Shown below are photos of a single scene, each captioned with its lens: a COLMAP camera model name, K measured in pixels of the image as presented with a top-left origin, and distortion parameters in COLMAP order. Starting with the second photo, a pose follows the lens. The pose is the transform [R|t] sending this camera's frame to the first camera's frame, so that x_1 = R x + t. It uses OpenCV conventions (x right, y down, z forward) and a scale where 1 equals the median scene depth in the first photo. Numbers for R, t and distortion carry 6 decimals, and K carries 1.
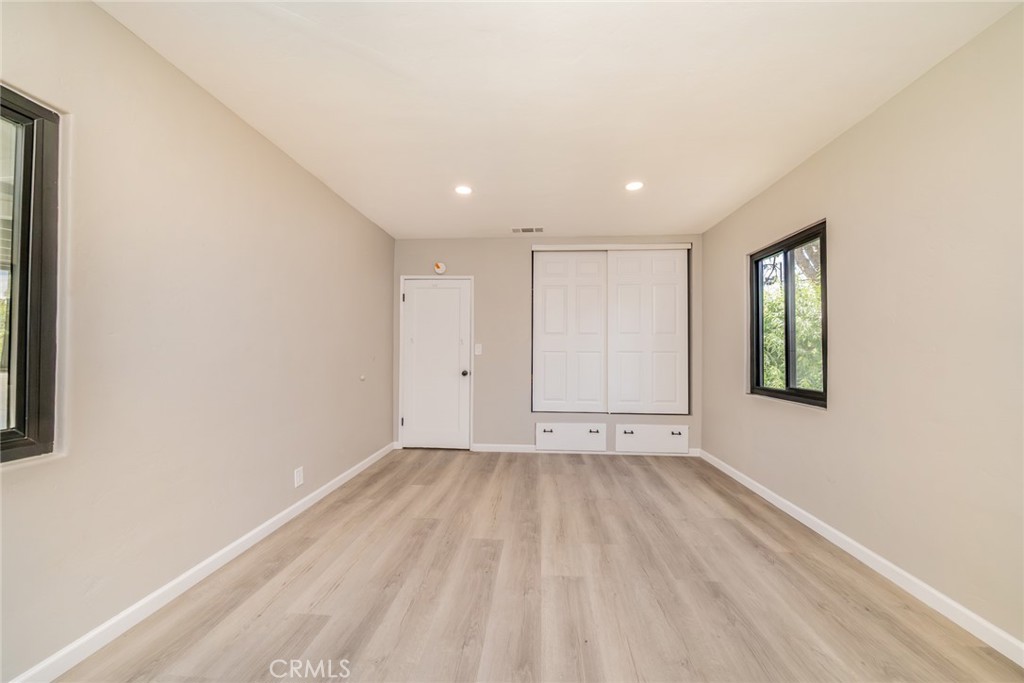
lens RADIAL K [[364.4, 0, 512.0], [0, 364.4, 341.5], [0, 0, 1]] dist [-0.017978, 0.000025]
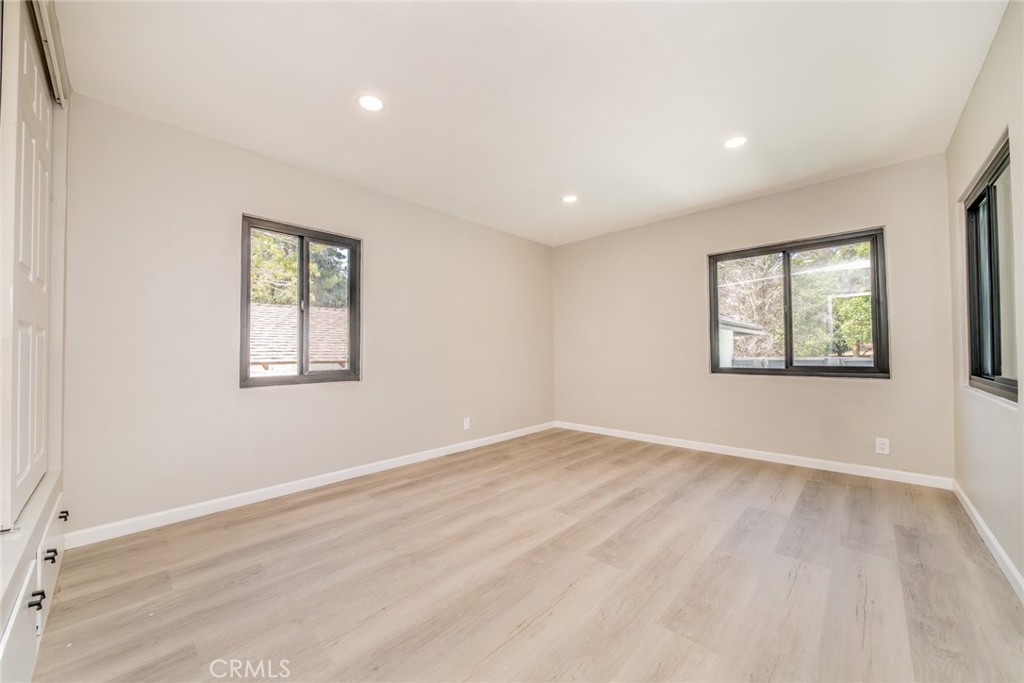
lens RADIAL K [[364.4, 0, 512.0], [0, 364.4, 341.5], [0, 0, 1]] dist [-0.017978, 0.000025]
pose [[-0.785449, 0.019201, 0.618629, -0.394278], [-0.008767, 0.999073, -0.042141, 0.098603], [-0.618865, -0.038523, -0.784552, 1.705150]]
